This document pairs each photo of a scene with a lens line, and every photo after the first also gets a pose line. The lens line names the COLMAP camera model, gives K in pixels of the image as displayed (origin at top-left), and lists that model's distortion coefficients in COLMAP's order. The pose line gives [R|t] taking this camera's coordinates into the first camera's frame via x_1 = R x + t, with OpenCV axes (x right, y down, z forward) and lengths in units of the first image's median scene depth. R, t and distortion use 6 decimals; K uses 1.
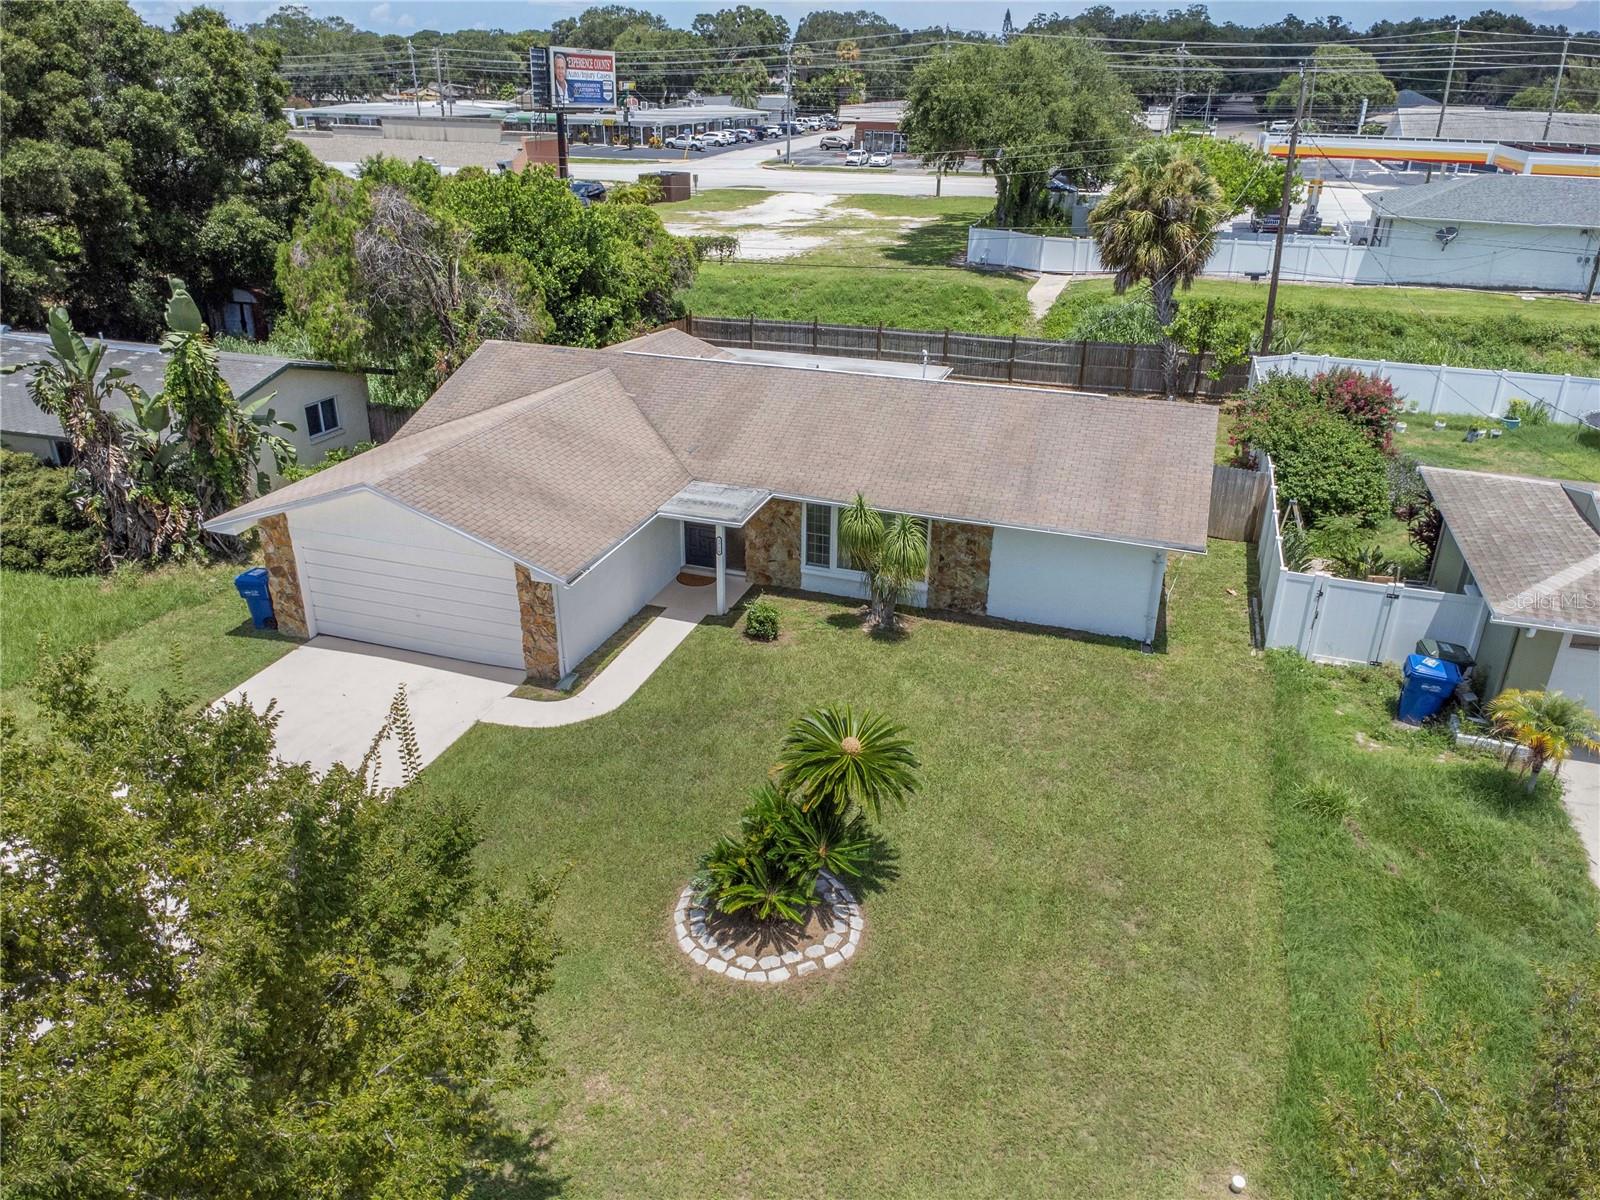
lens RADIAL K [[1145.4, 0, 815.7], [0, 1145.4, 614.4], [0, 0, 1]] dist [0.006272, -0.004385]
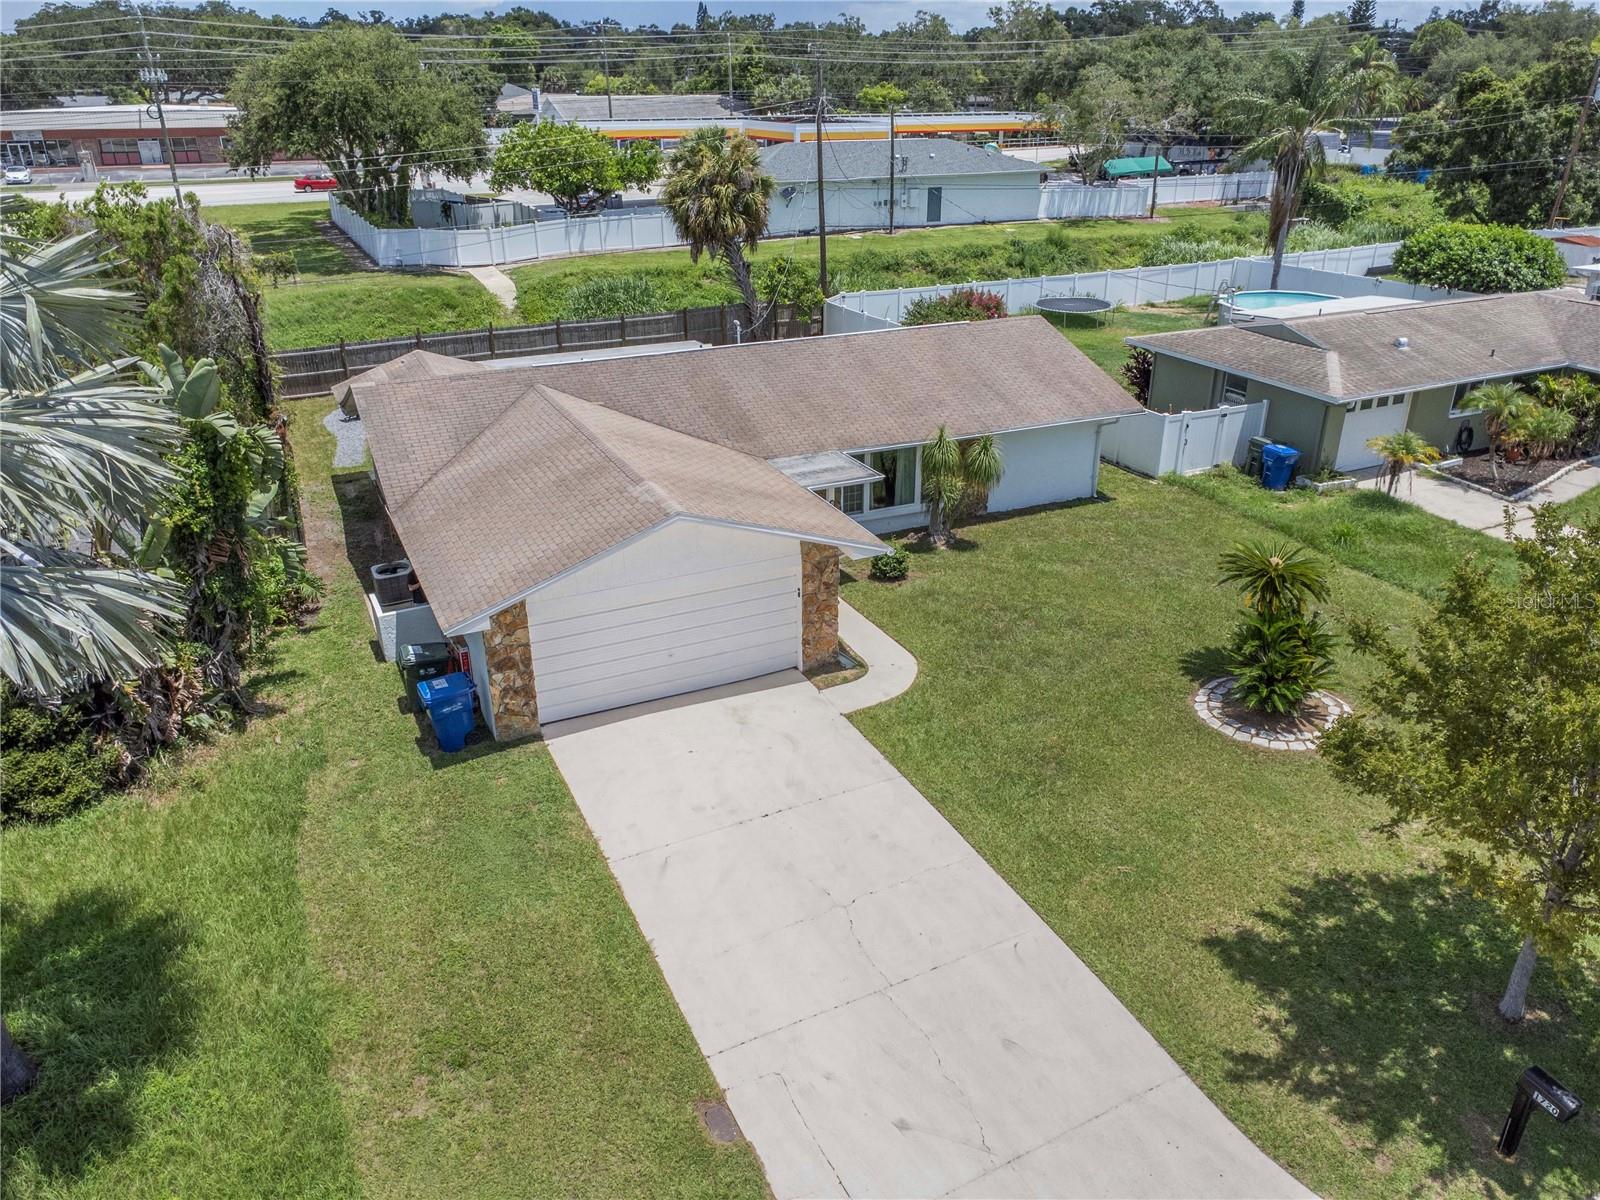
lens RADIAL K [[1145.4, 0, 815.7], [0, 1145.4, 614.4], [0, 0, 1]] dist [0.006272, -0.004385]
pose [[0.722429, -0.308576, 0.618770, -0.557437], [0.306392, 0.945103, 0.113596, -0.066836], [-0.619855, 0.107521, 0.777315, 0.148405]]
